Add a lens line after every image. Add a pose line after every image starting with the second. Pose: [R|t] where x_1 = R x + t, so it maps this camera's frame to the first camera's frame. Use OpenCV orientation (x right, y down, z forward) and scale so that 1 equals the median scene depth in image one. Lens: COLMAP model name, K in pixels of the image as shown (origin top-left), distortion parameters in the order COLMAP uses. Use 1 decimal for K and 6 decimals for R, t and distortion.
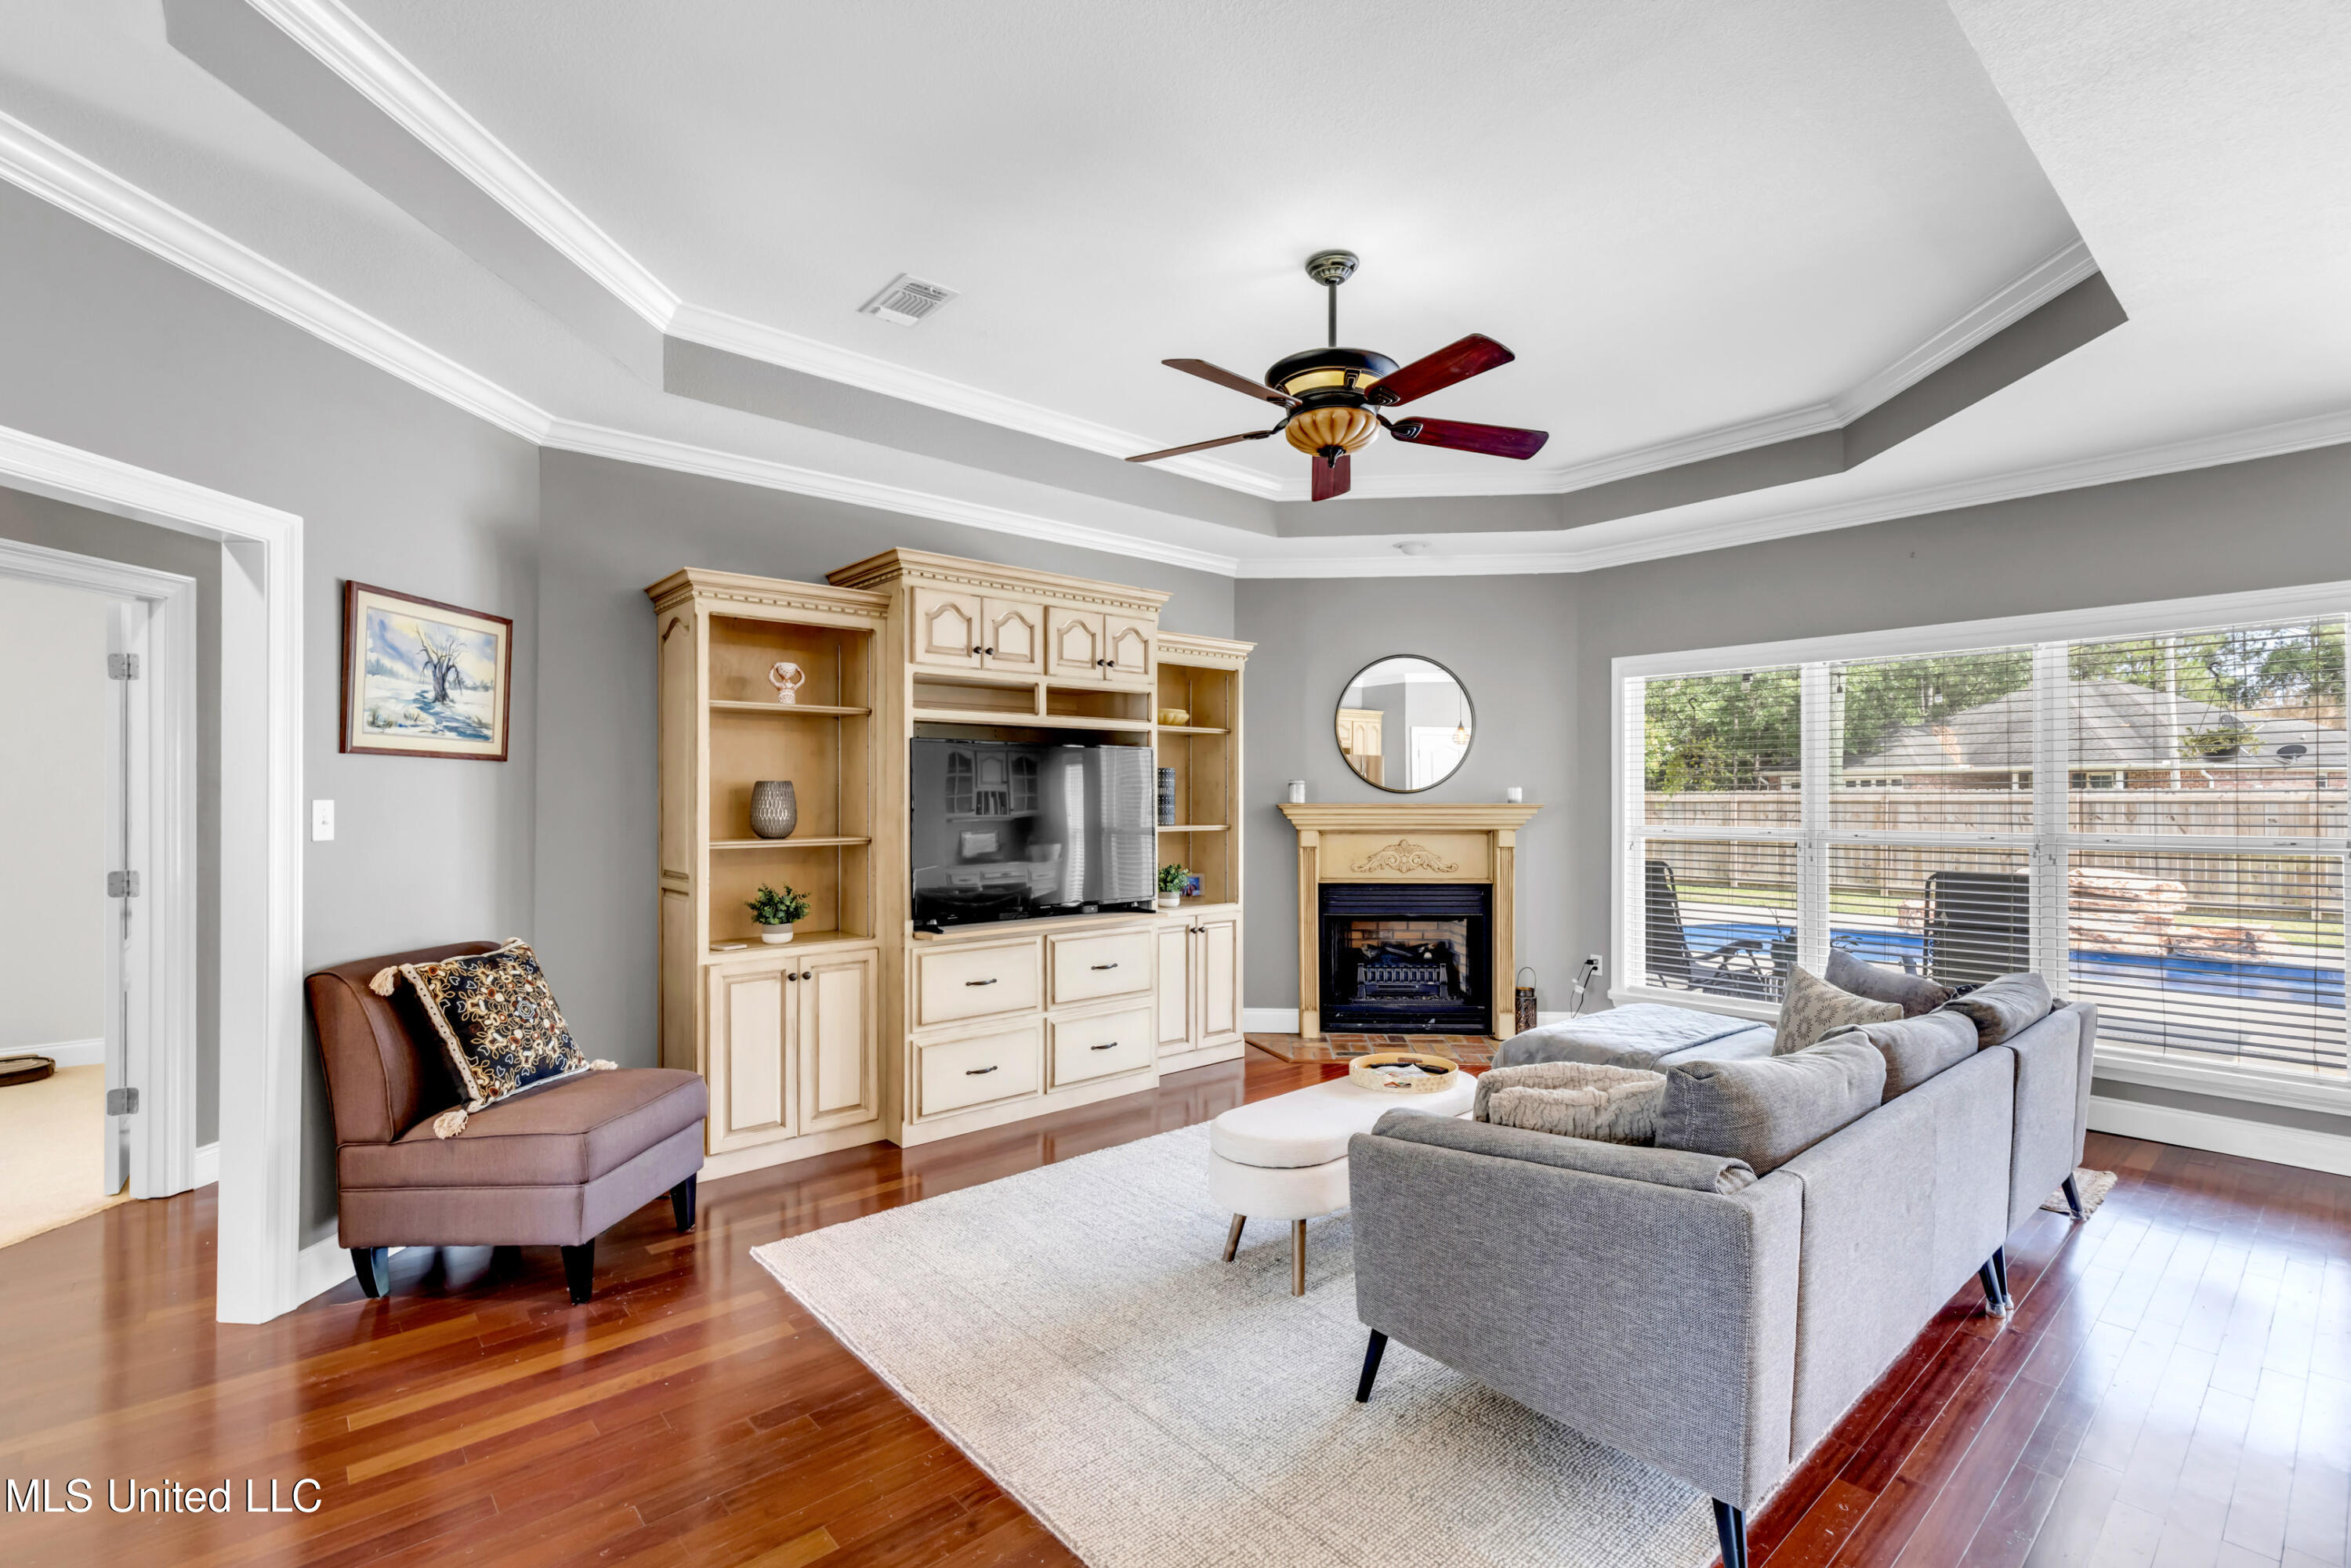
lens RADIAL K [[1062.2, 0, 1184.9], [0, 1062.2, 793.4], [0, 0, 1]] dist [0.005307, 0.000339]
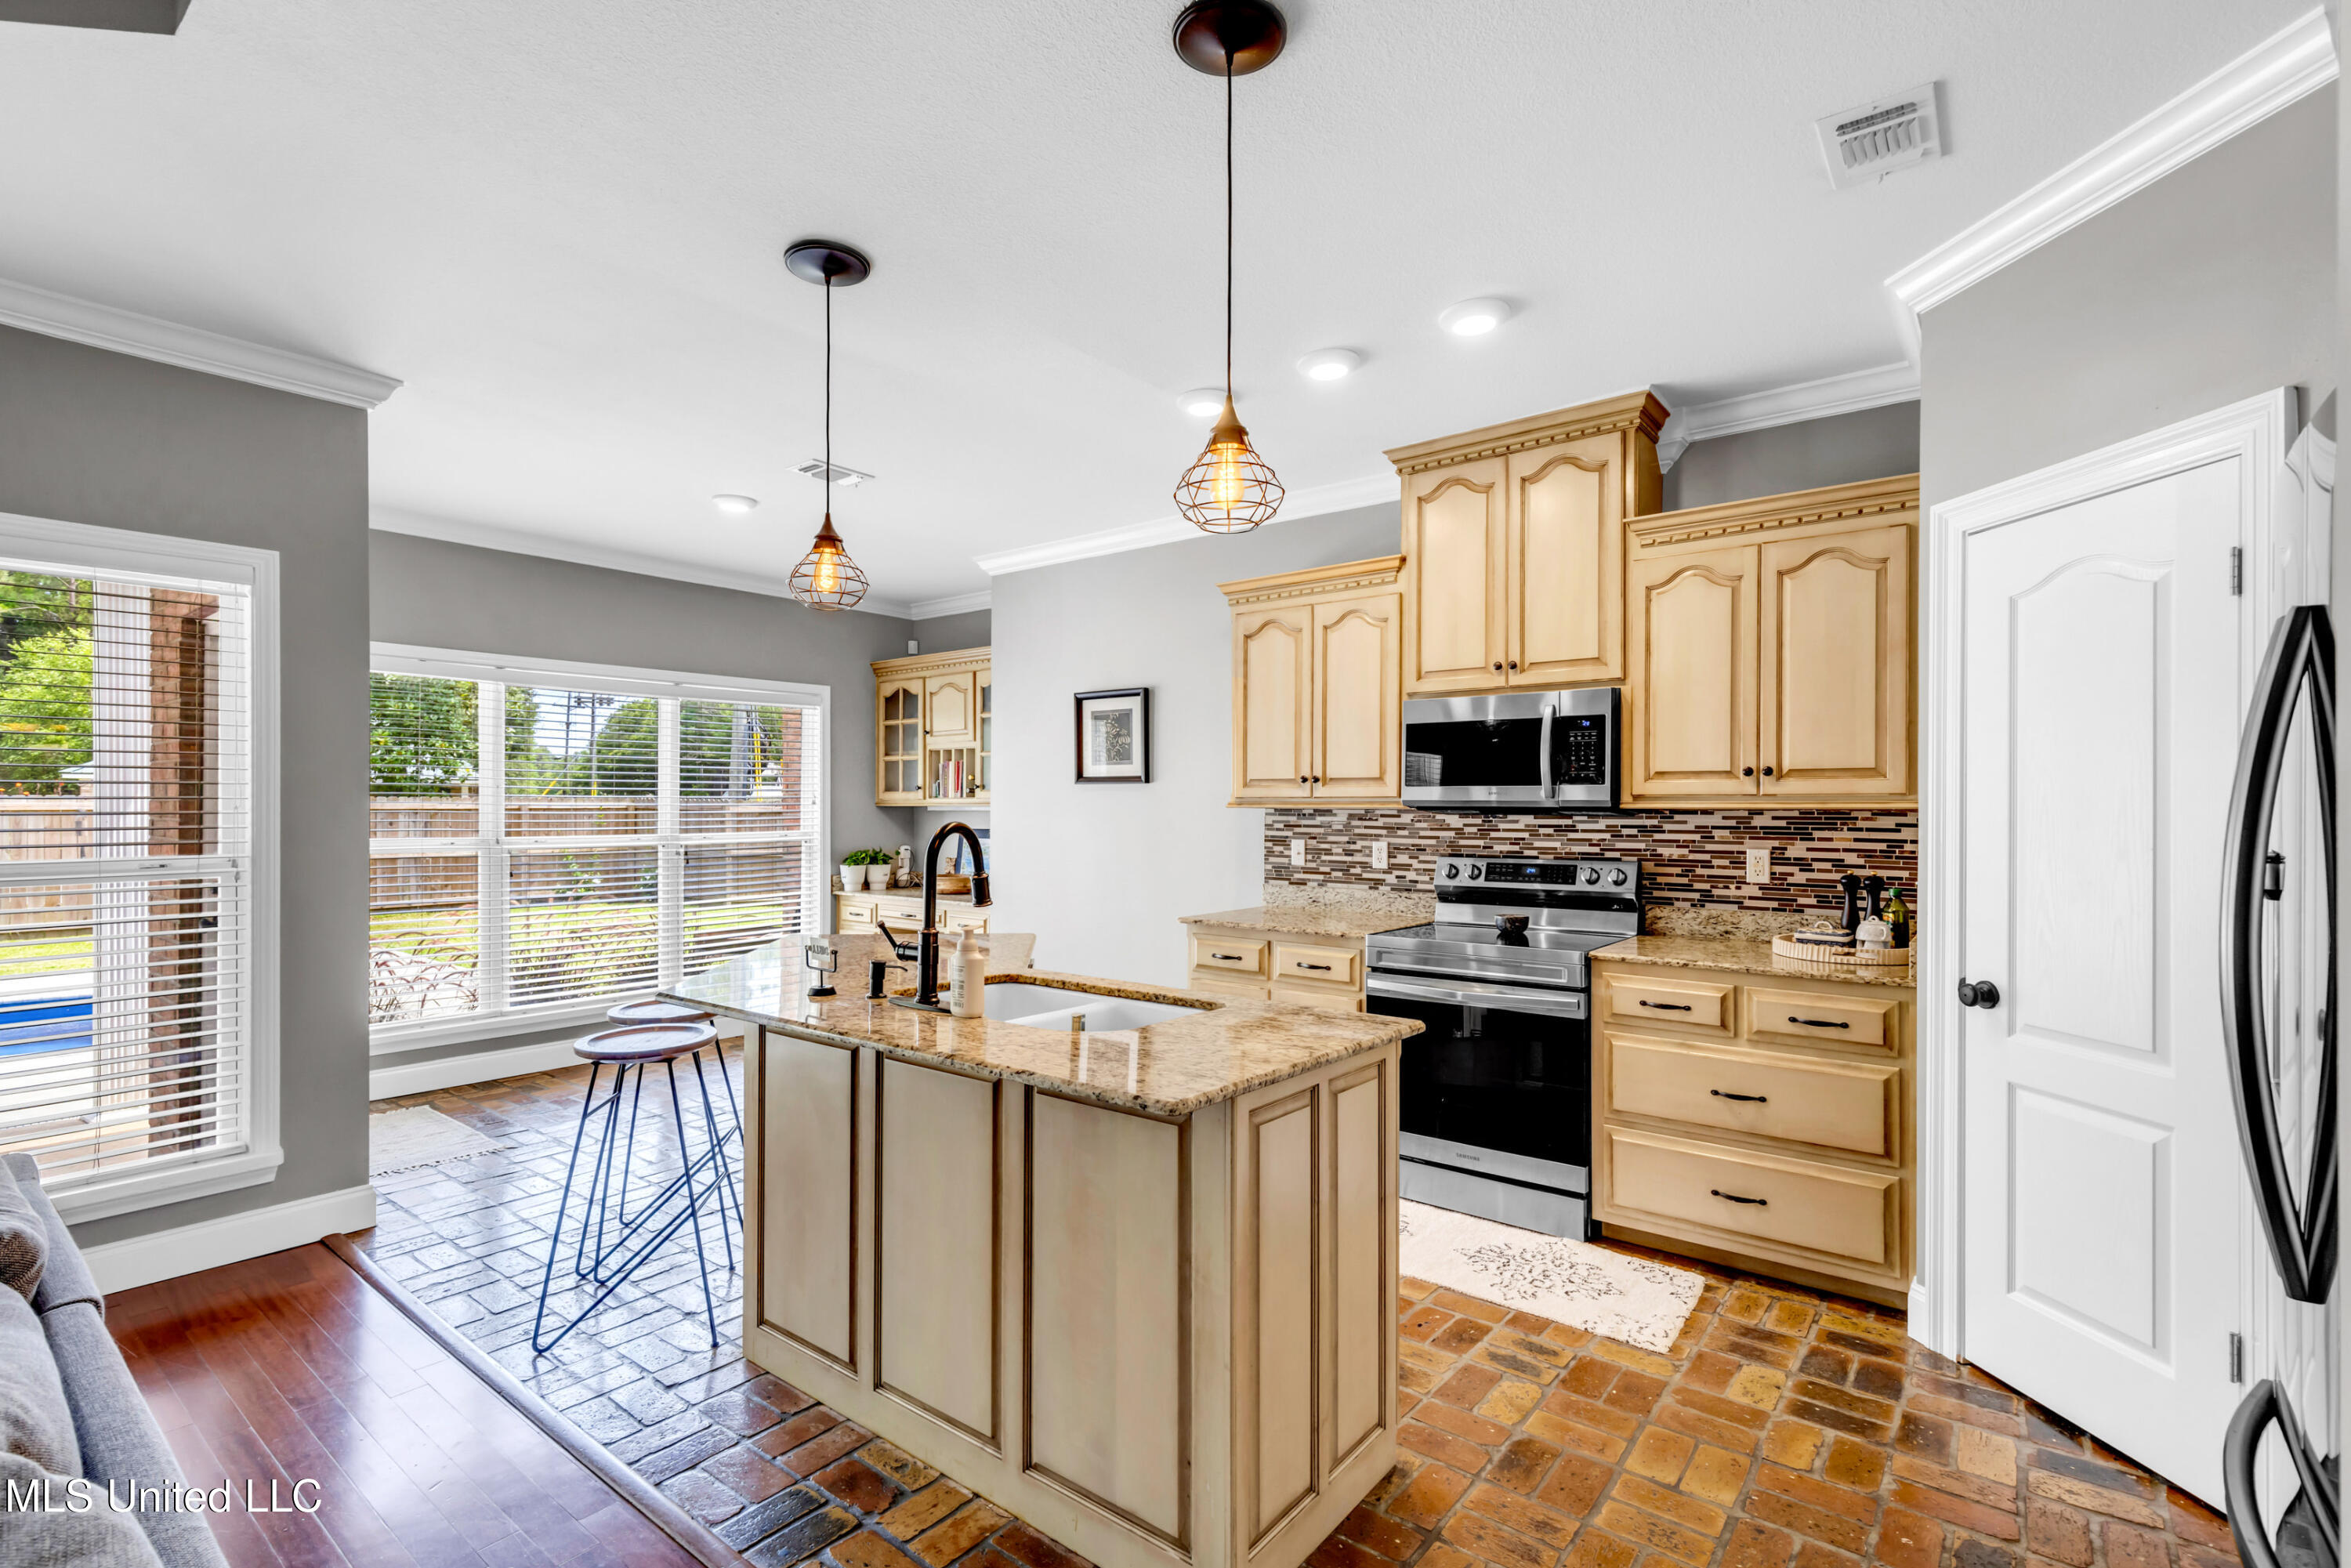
lens RADIAL K [[1062.2, 0, 1173.4], [0, 1062.2, 797.8], [0, 0, 1]] dist [0.005307, 0.000339]
pose [[-0.190479, 0.005955, 0.981673, -0.186992], [-0.003608, 0.999971, -0.006766, 0.001314], [-0.981685, -0.004830, -0.190452, 0.344939]]
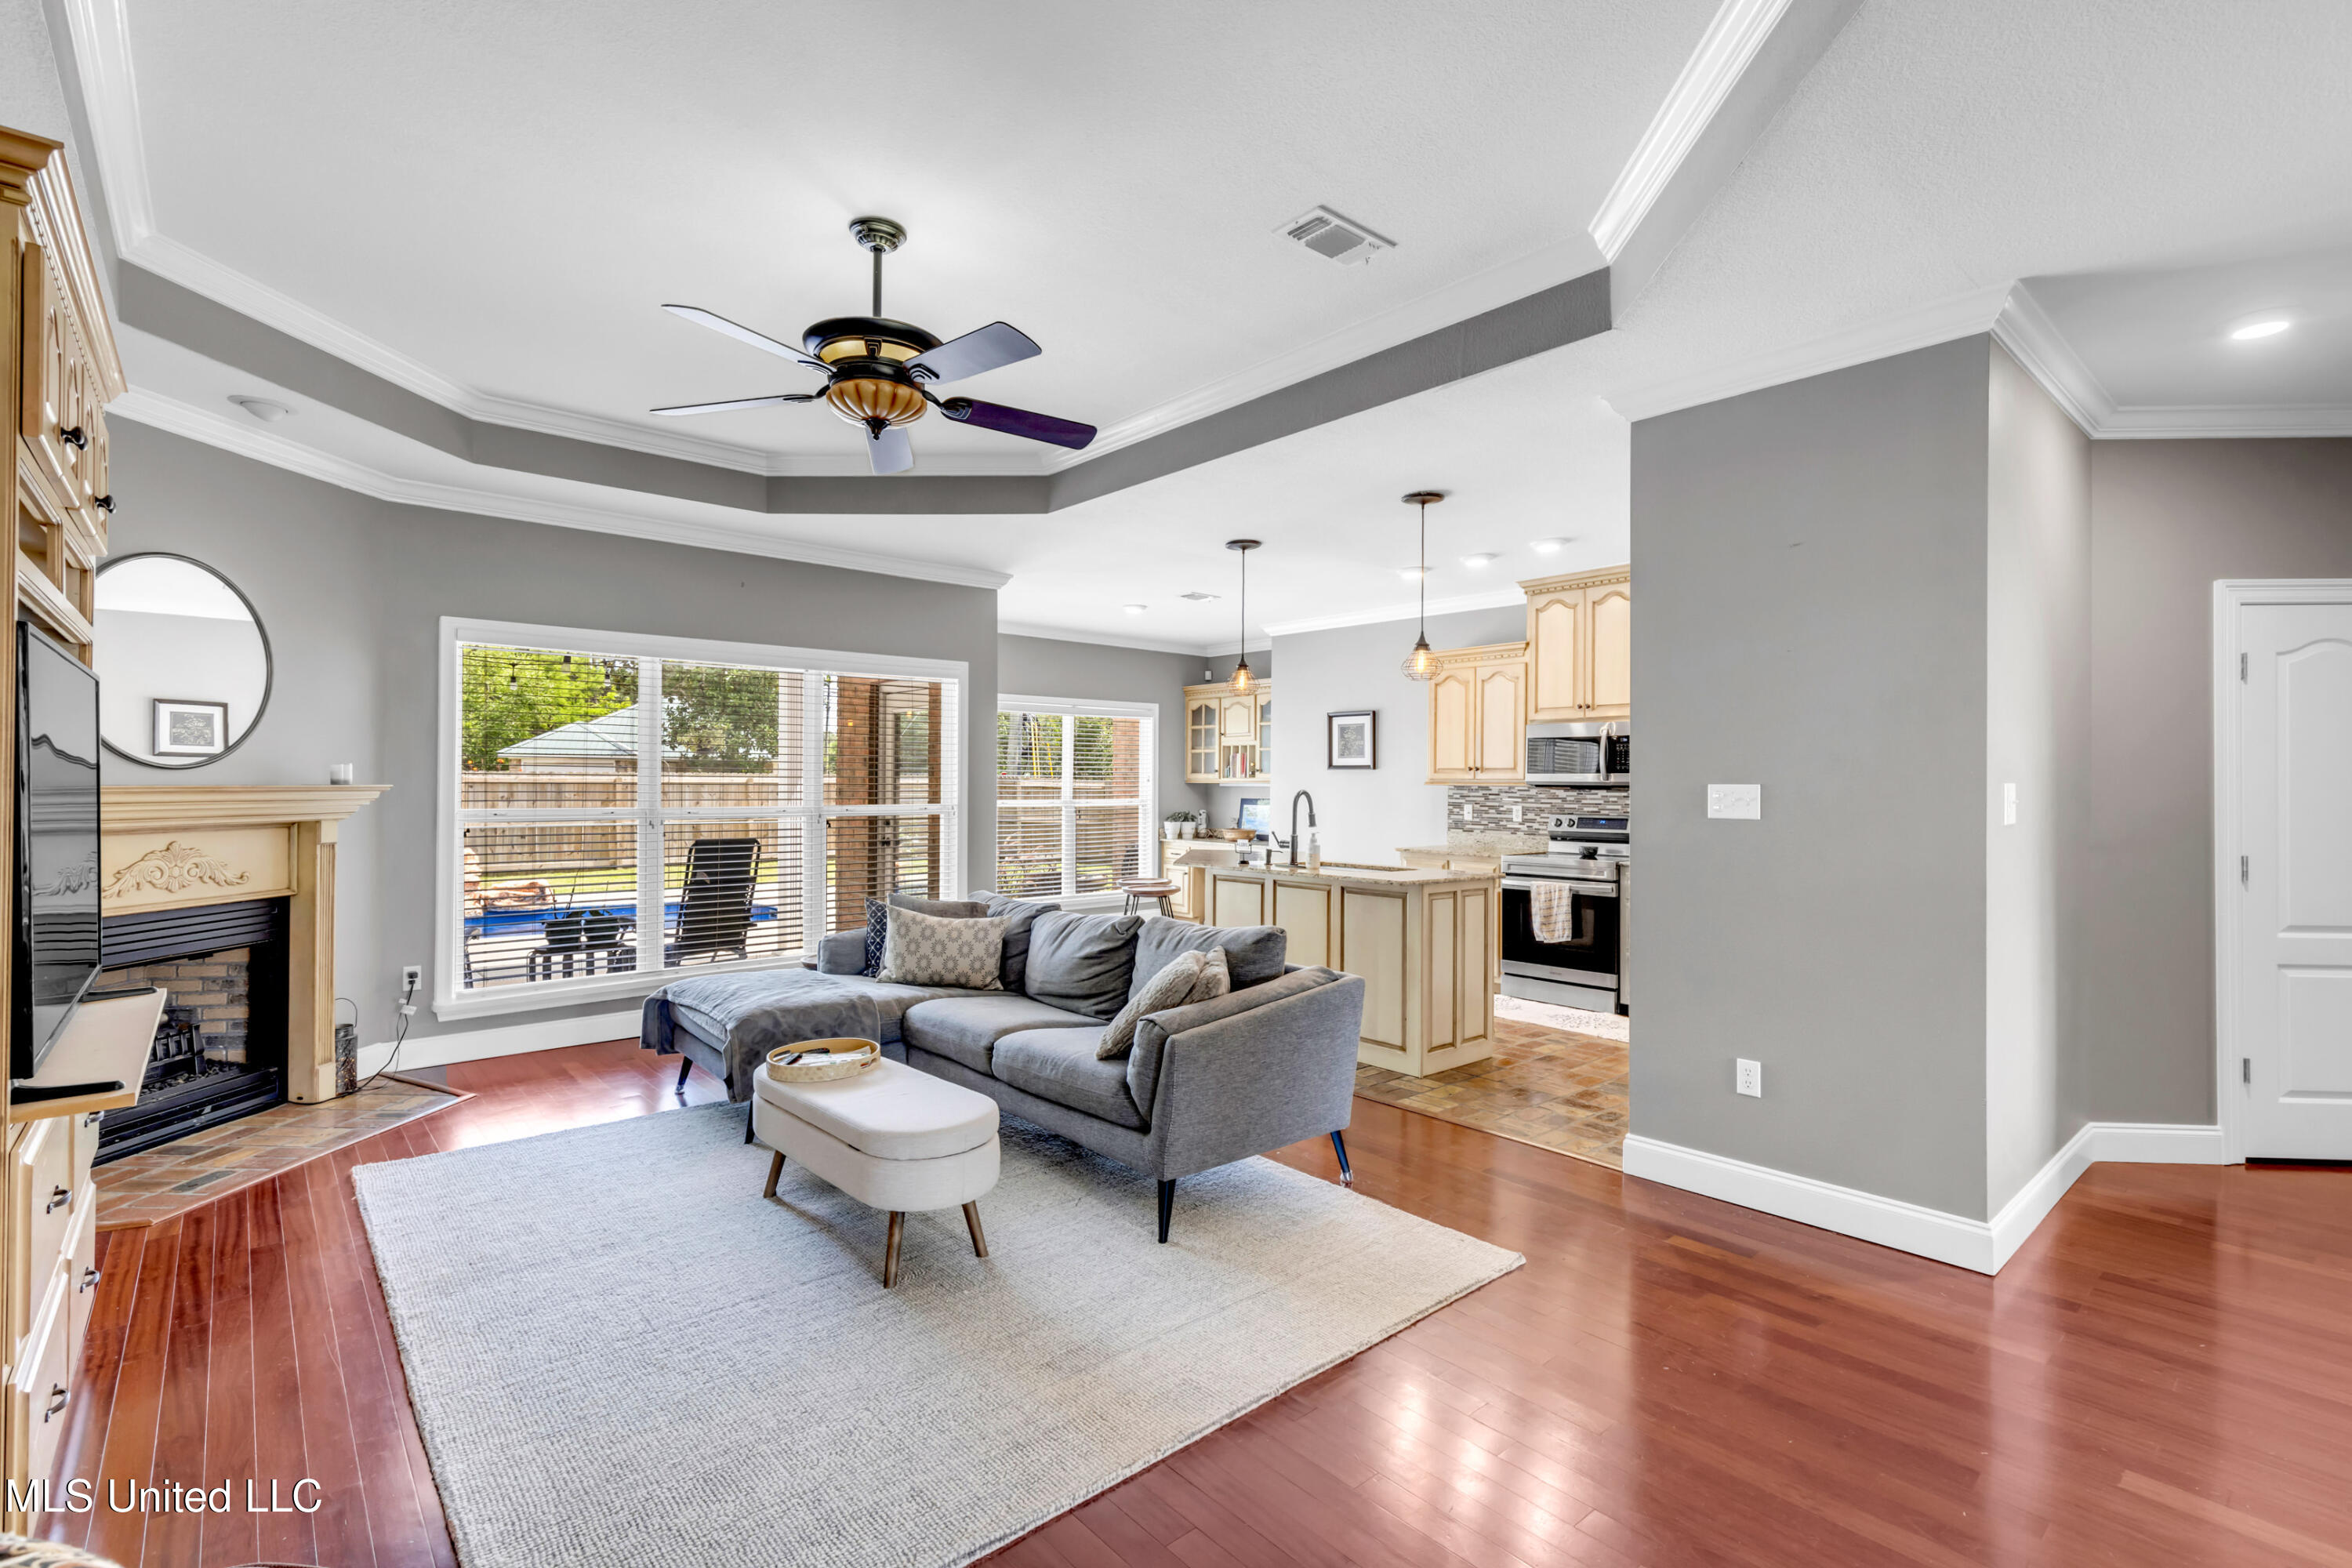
lens RADIAL K [[1062.7, 0, 1175.8], [0, 1062.7, 778.7], [0, 0, 1]] dist [0.005307, 0.000339]
pose [[-0.006727, 0.003335, 0.999972, -0.460622], [-0.009342, 0.999951, -0.003397, 0.001999], [-0.999934, -0.009365, -0.006696, 0.408620]]
